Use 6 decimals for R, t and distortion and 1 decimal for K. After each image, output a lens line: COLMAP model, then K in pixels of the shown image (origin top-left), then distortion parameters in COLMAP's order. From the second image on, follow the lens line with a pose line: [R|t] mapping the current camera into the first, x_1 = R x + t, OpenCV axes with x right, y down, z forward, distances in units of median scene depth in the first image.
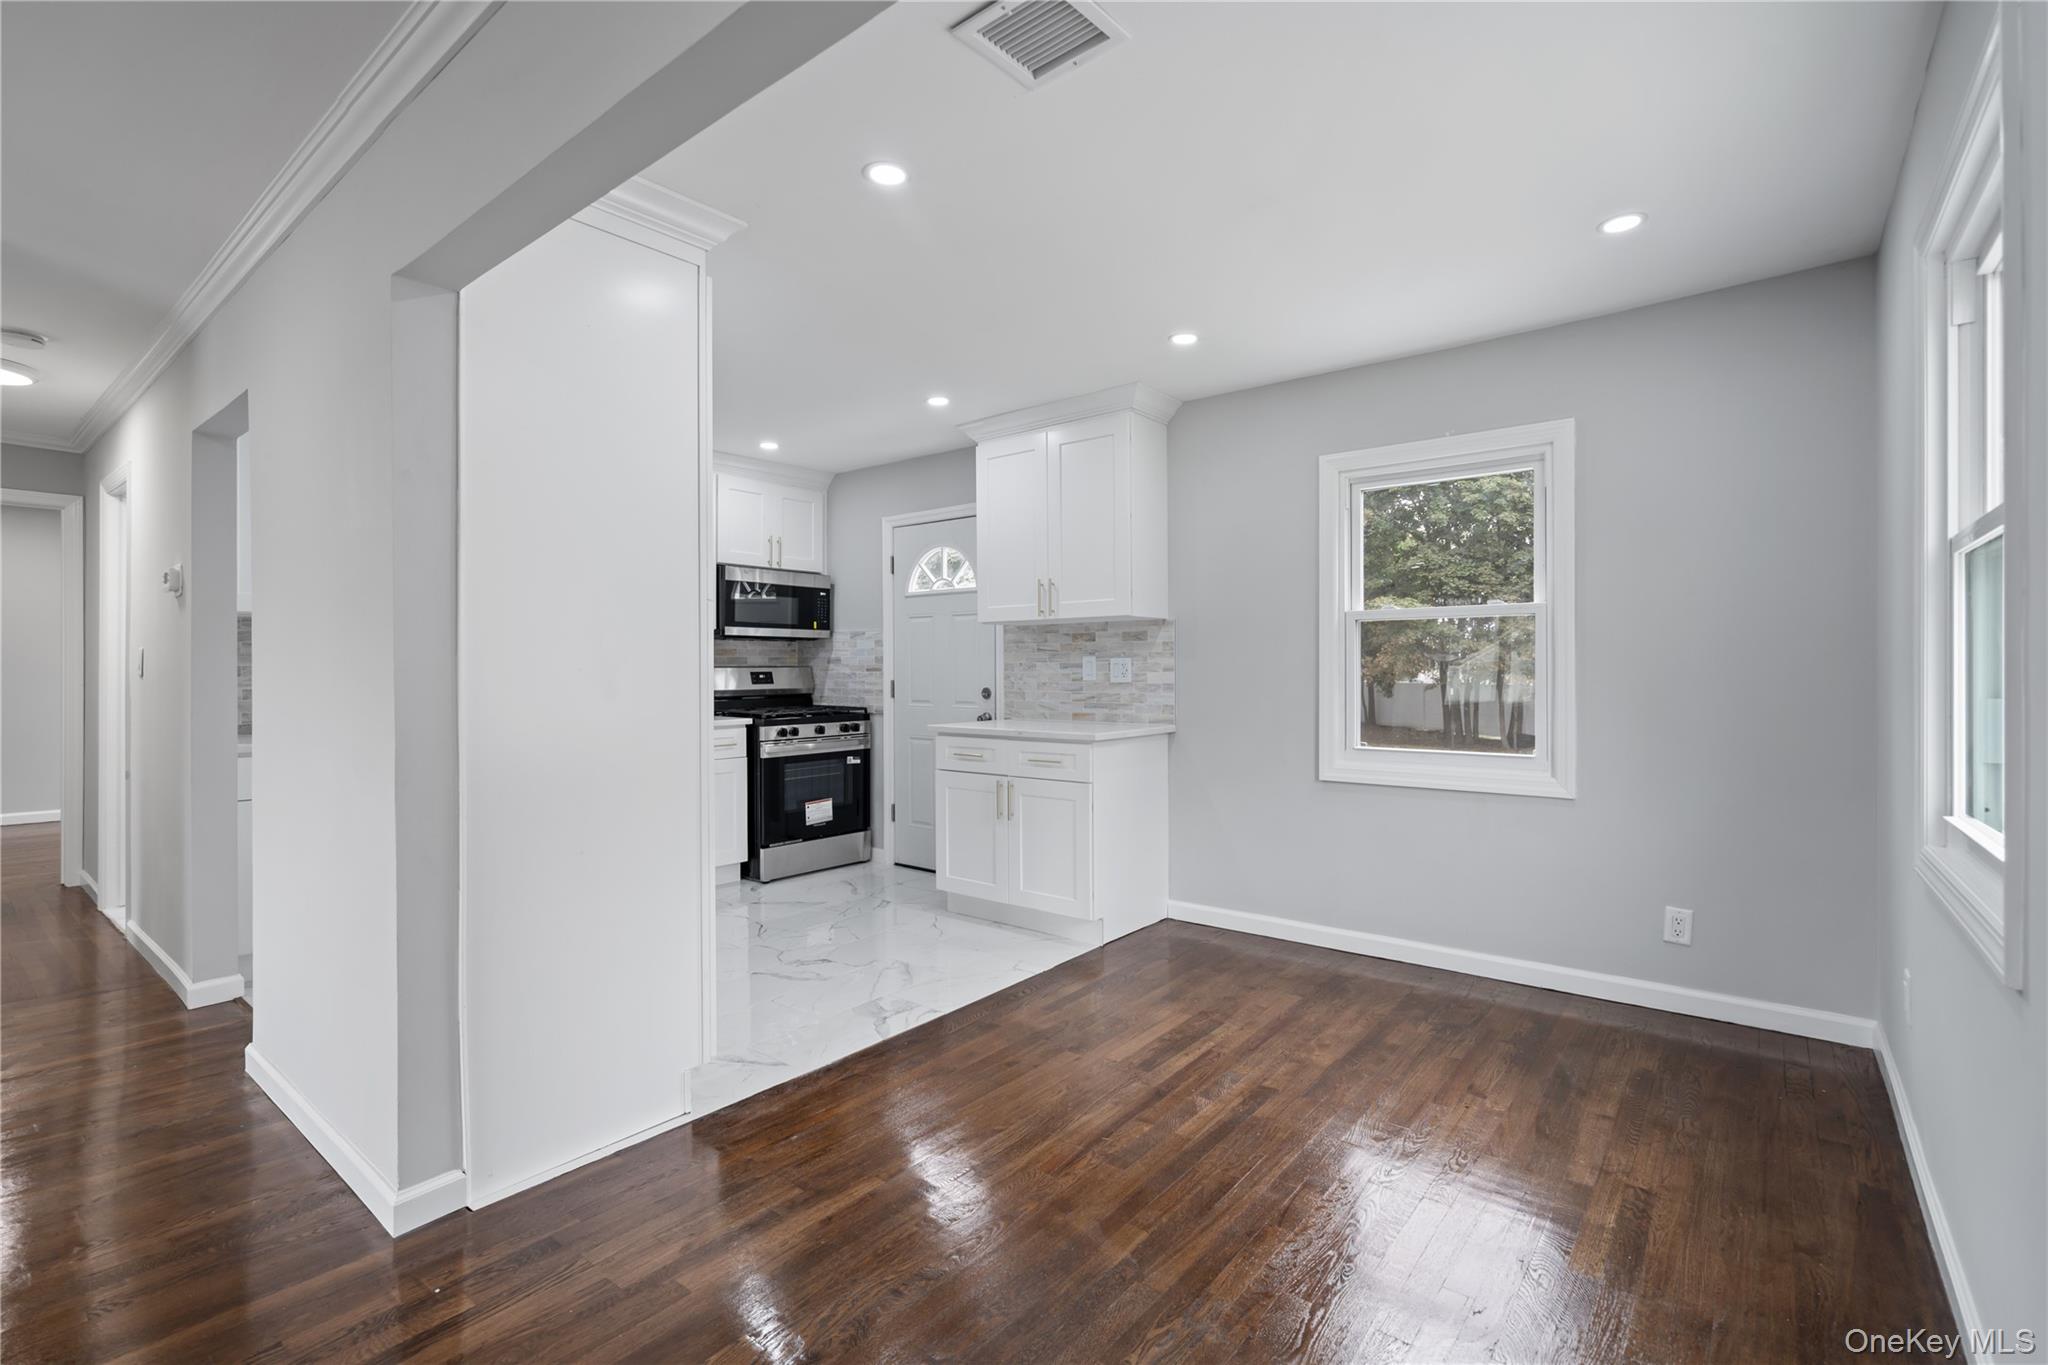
lens RADIAL K [[923.0, 0, 1016.7], [0, 923.0, 671.3], [0, 0, 1]] dist [-0.002027, 0.000498]
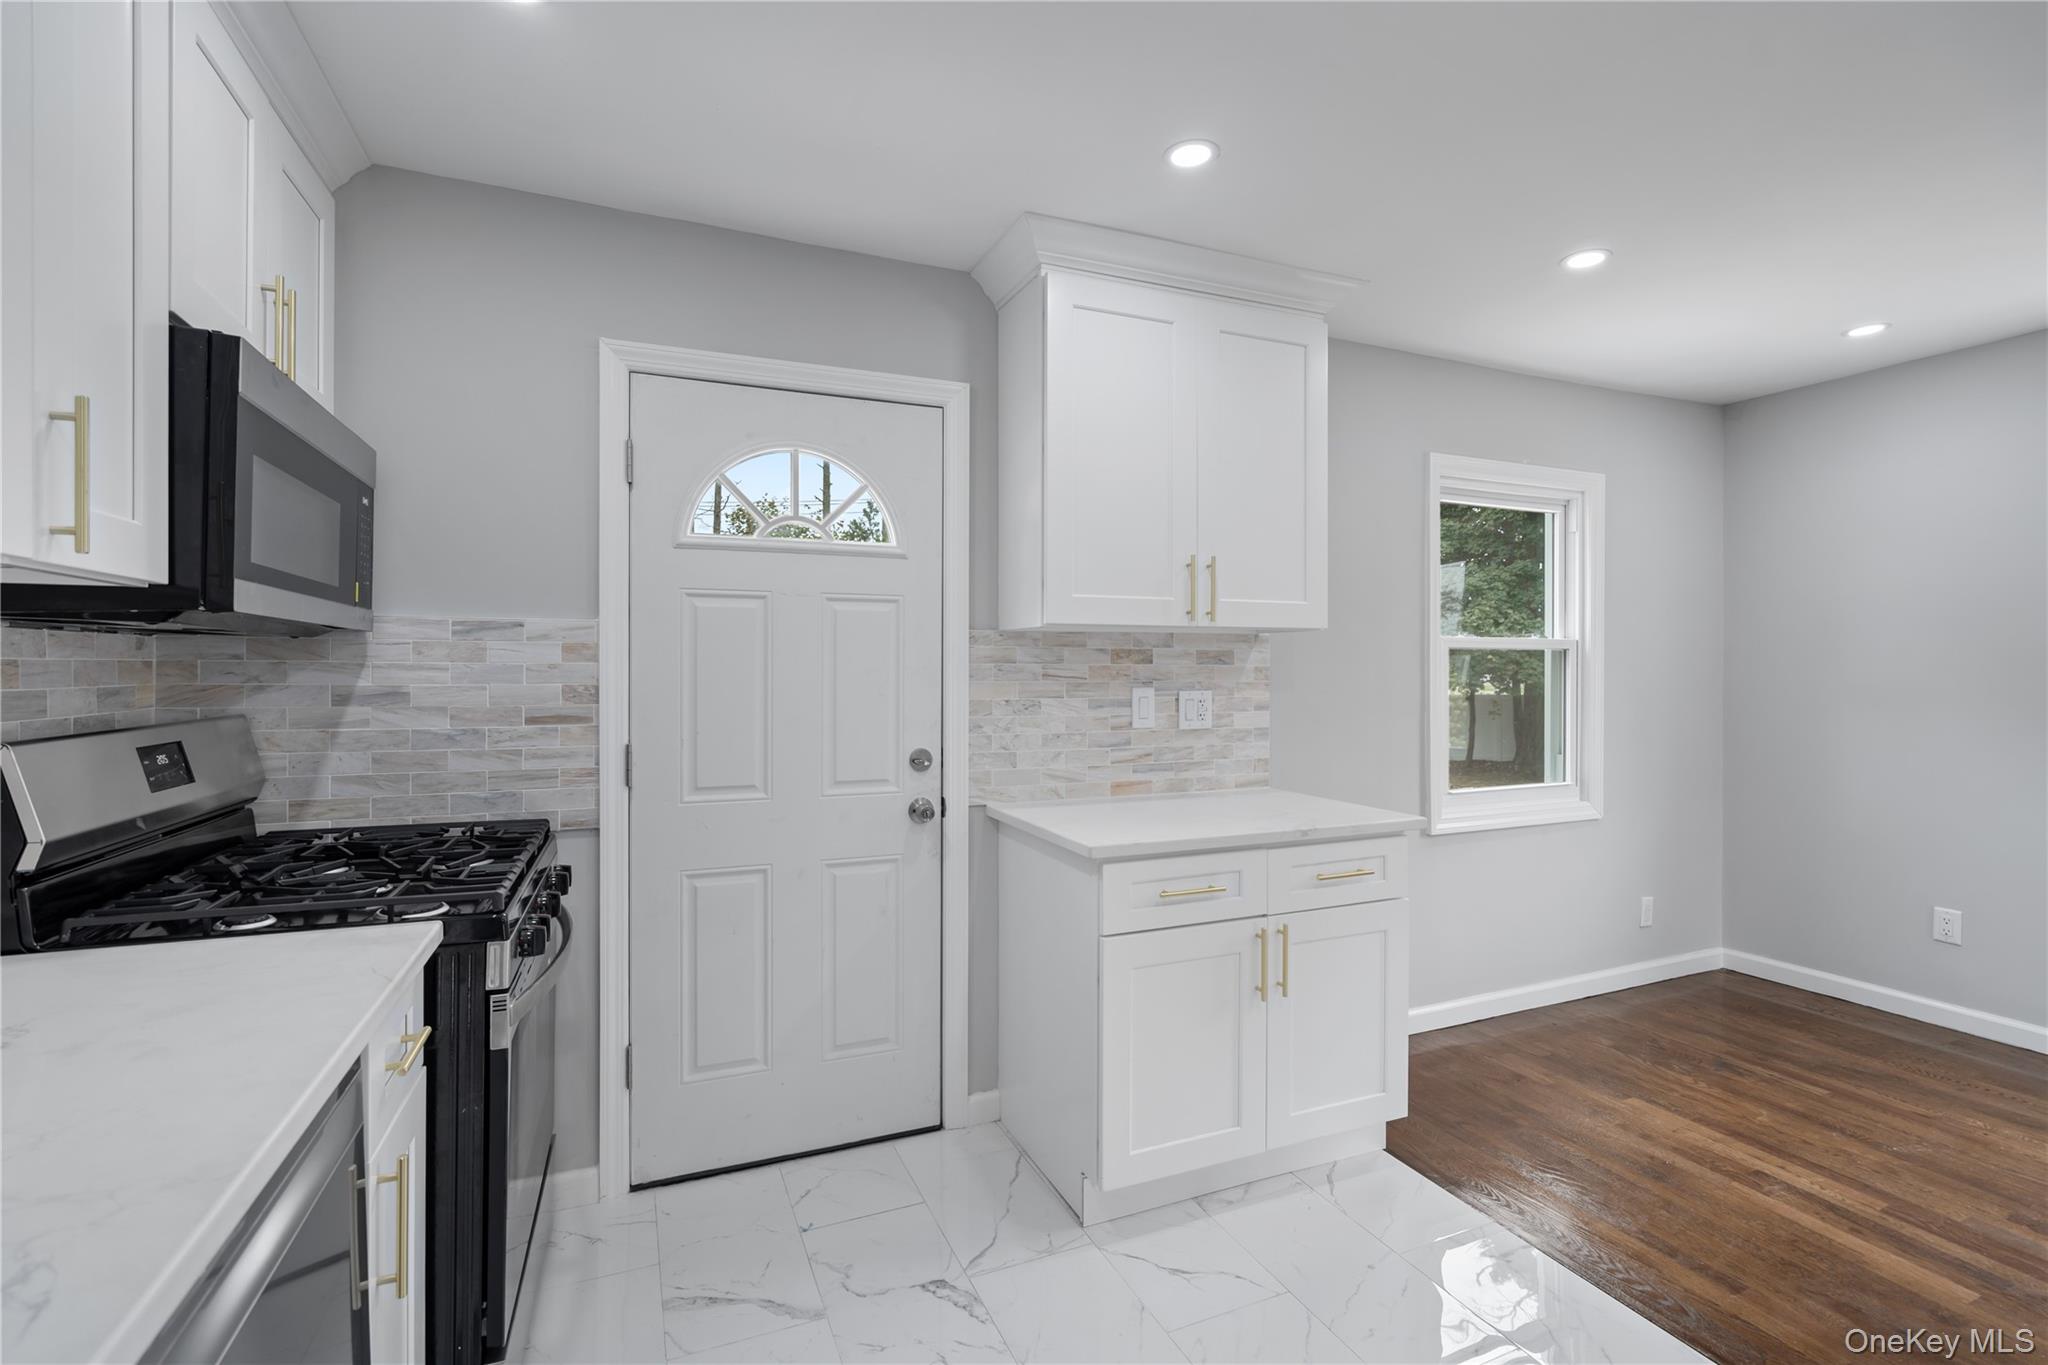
lens RADIAL K [[926.4, 0, 1018.4], [0, 926.4, 665.6], [0, 0, 1]] dist [-0.015010, 0.007100]
pose [[0.463947, 0.007010, 0.885835, -0.508021], [-0.000038, 0.999969, -0.007893, -0.026552], [-0.885863, 0.003629, 0.463933, 0.799530]]
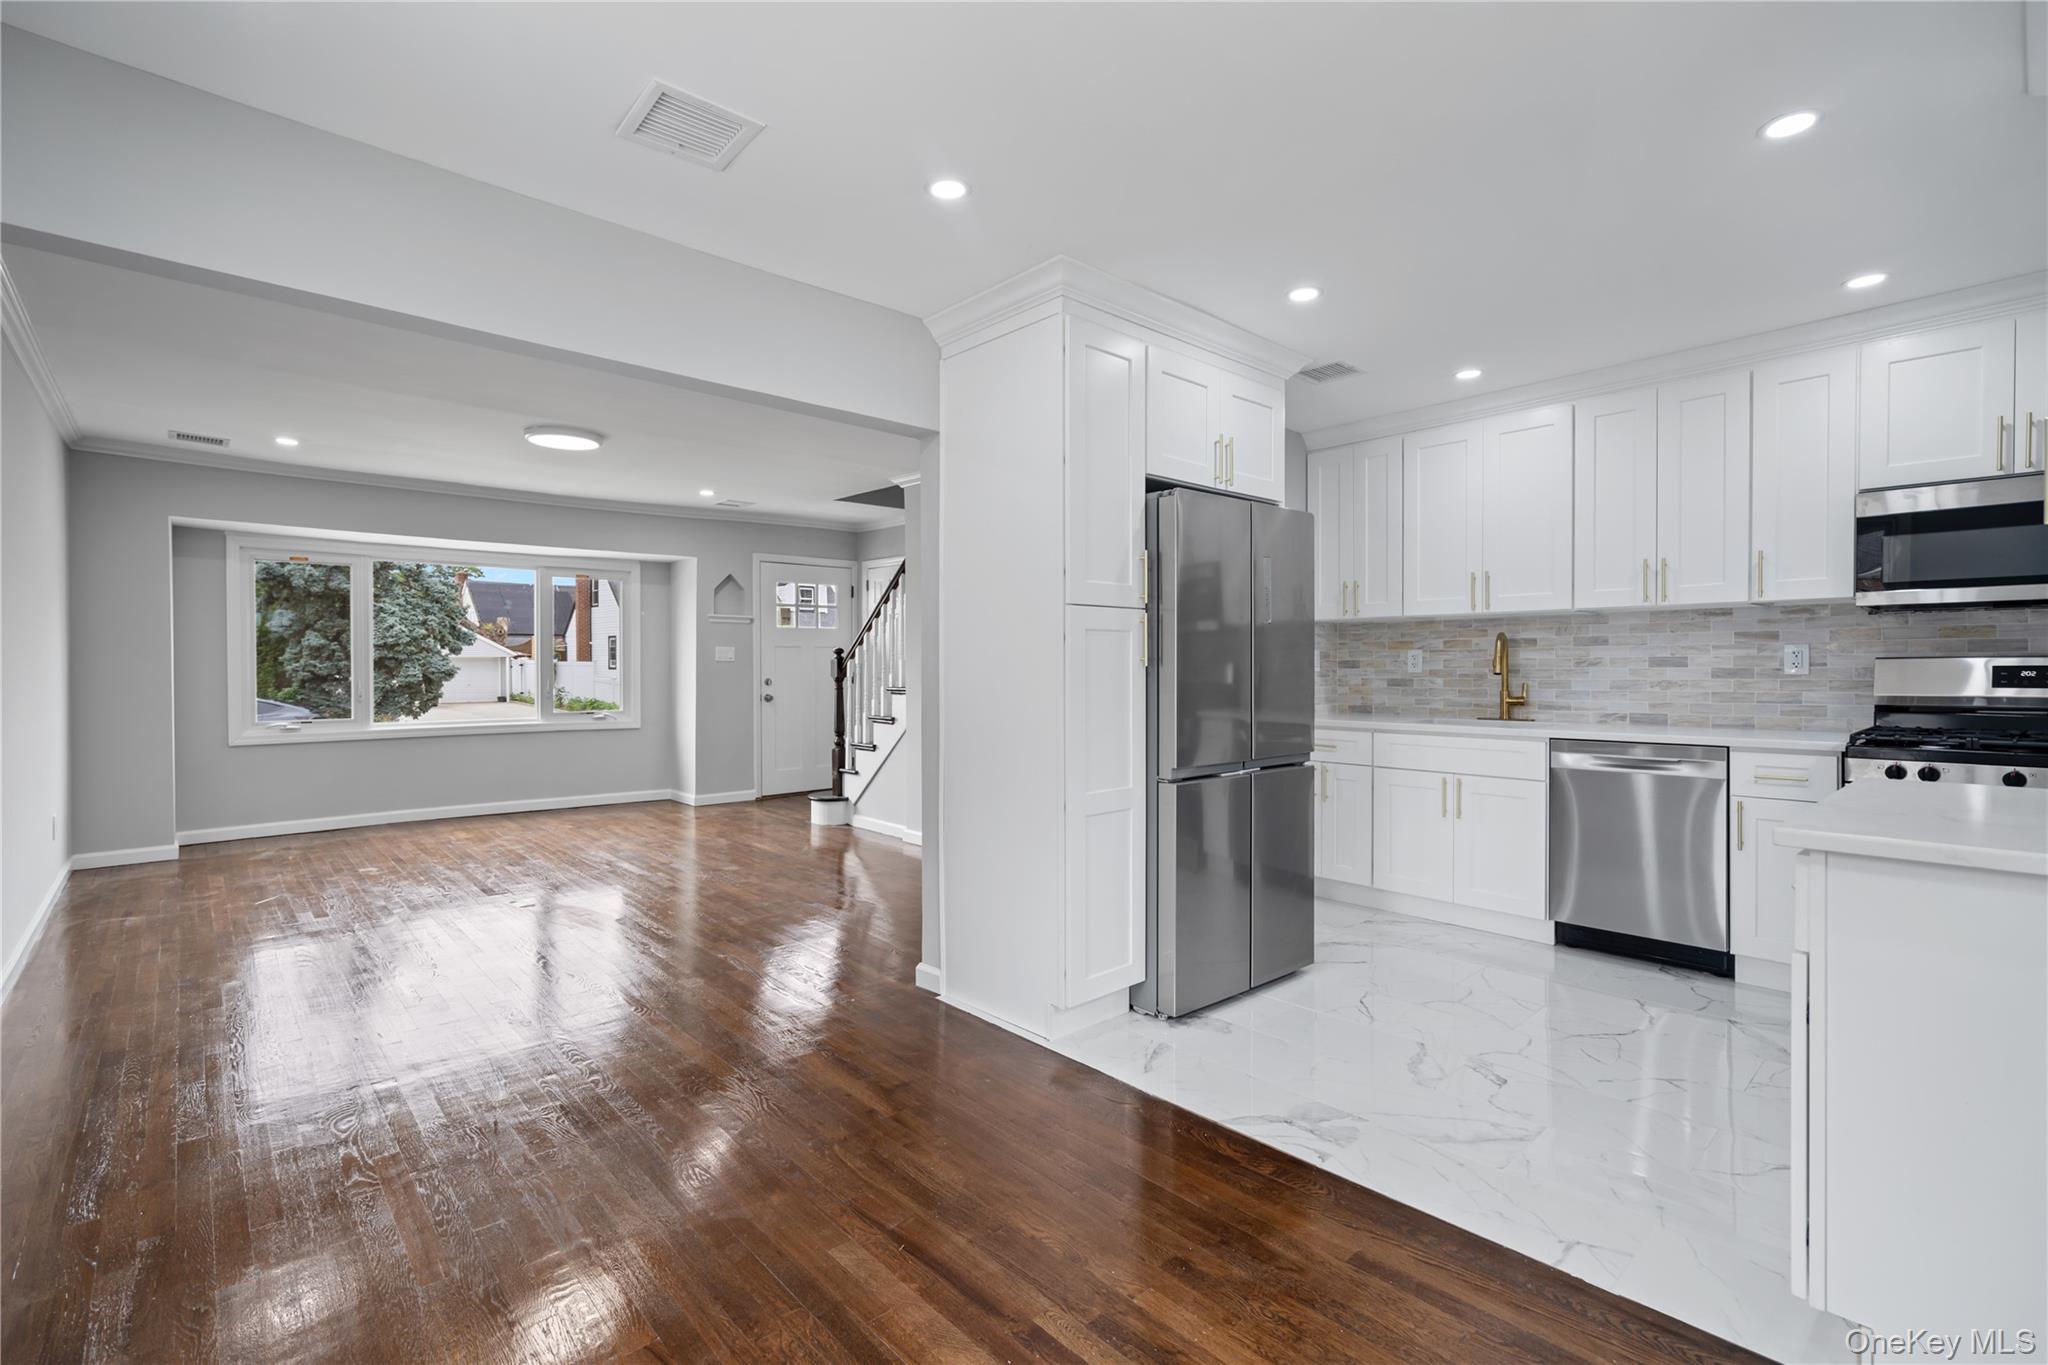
lens RADIAL K [[923.0, 0, 1016.7], [0, 923.0, 671.3], [0, 0, 1]] dist [-0.002027, 0.000498]
pose [[-0.150639, 0.010022, -0.988538, 0.441991], [0.001567, 0.999950, 0.009899, -0.003035], [0.988588, -0.000058, -0.150647, 0.616933]]
